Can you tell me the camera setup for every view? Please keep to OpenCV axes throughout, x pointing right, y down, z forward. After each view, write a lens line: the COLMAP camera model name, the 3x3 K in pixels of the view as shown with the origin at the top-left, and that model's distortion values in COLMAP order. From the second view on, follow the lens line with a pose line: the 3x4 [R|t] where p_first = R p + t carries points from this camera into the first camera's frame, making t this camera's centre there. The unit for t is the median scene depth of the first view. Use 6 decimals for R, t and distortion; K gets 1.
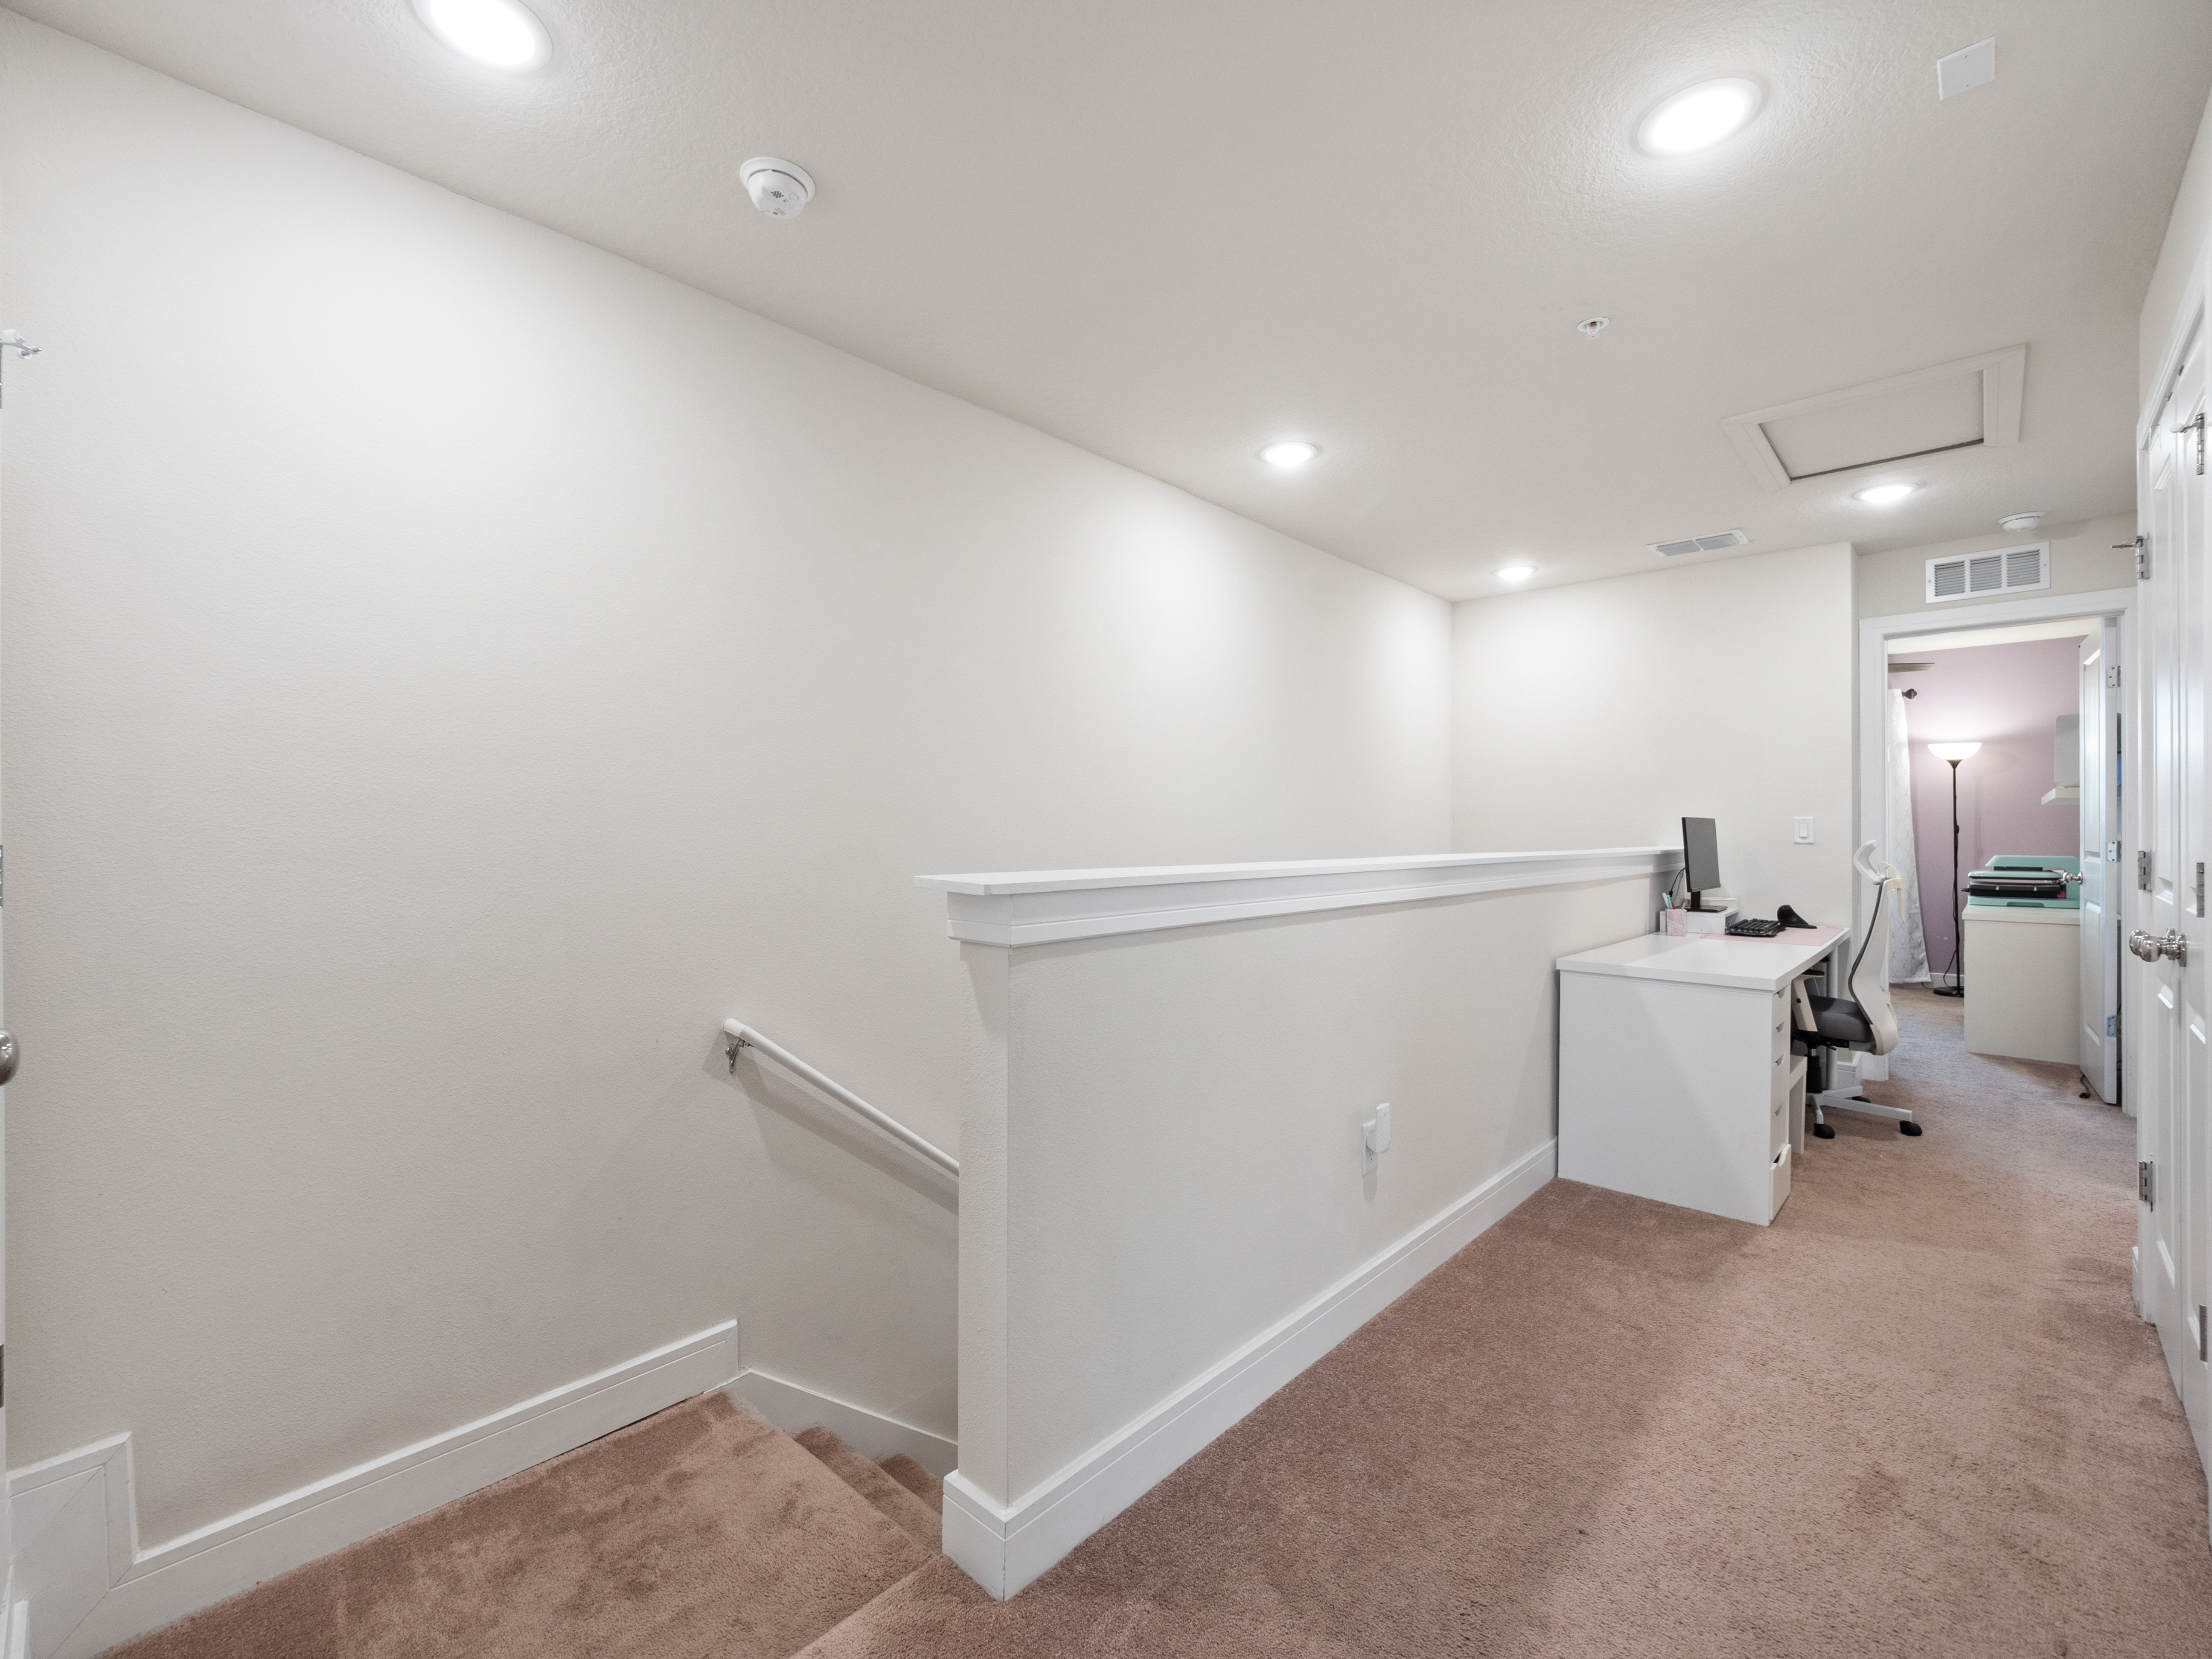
lens RADIAL K [[966.0, 0, 1108.2], [0, 966.0, 806.4], [0, 0, 1]] dist [-0.000023, -0.002446]
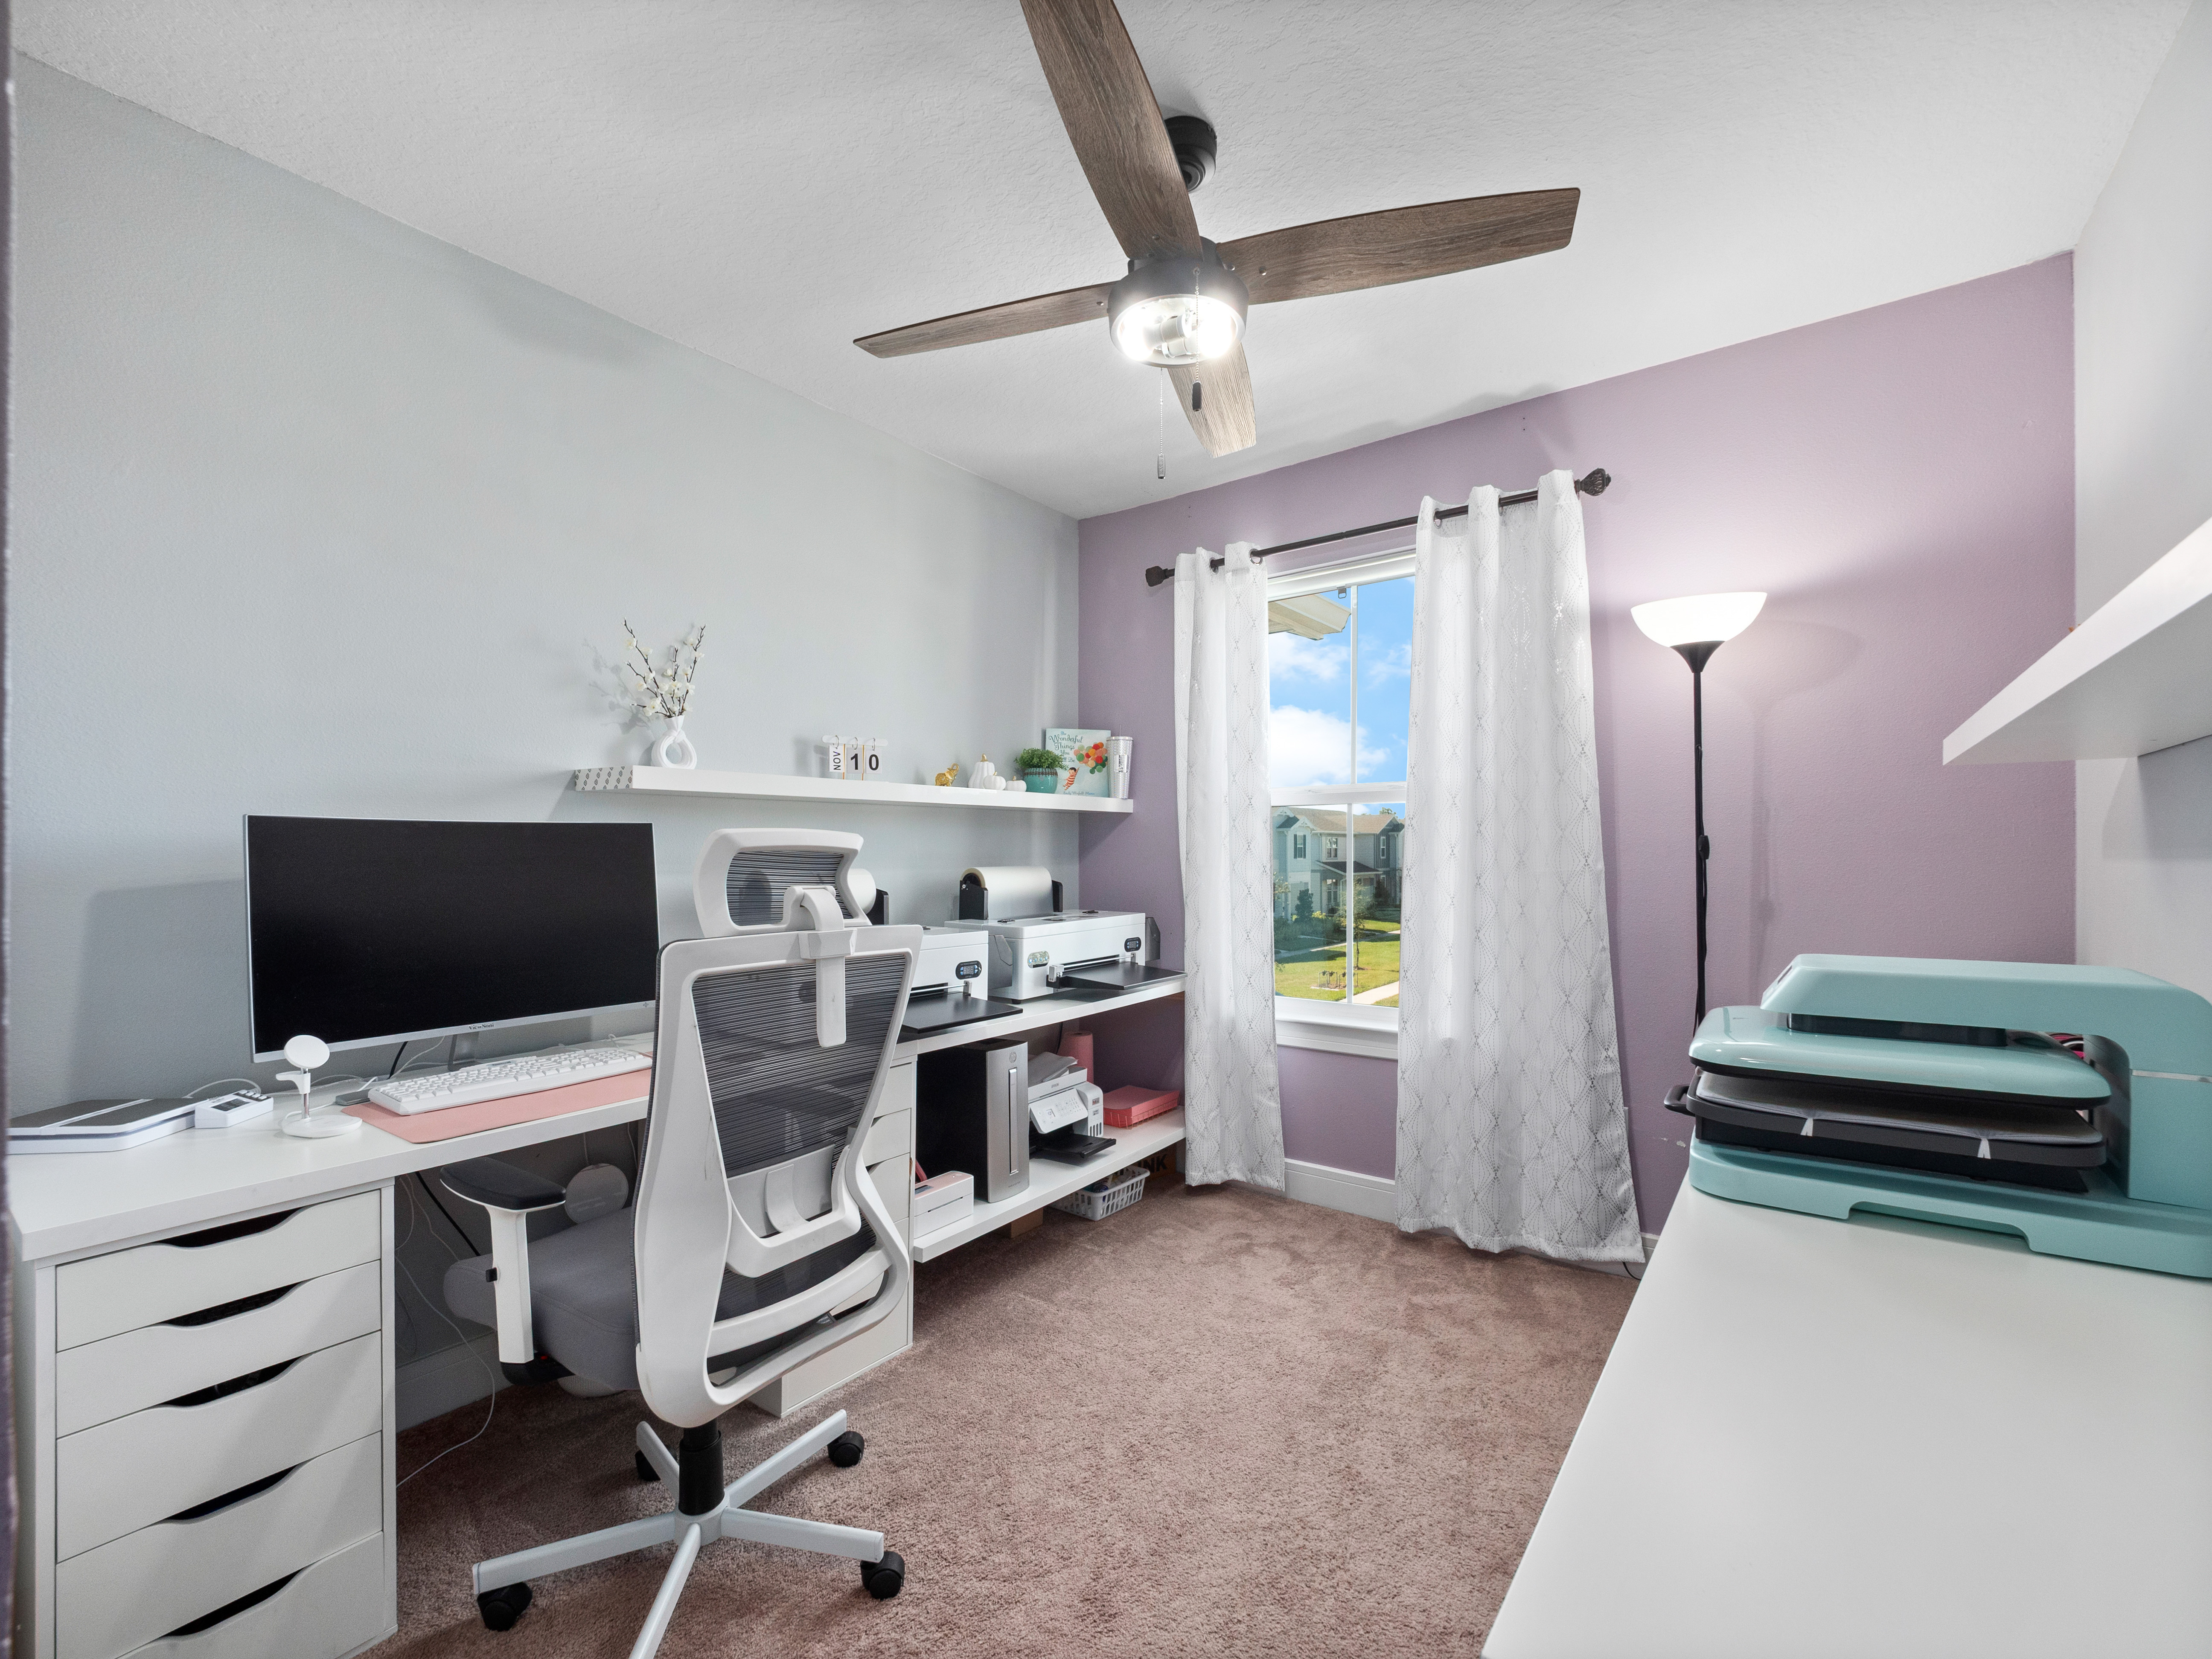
lens RADIAL K [[966.0, 0, 1102.9], [0, 966.0, 852.5], [0, 0, 1]] dist [-0.000023, -0.002446]
pose [[0.993589, -0.015070, 0.112047, 0.605667], [0.012780, 0.999695, 0.021123, 0.014552], [-0.112331, -0.019555, 0.993478, 0.656471]]
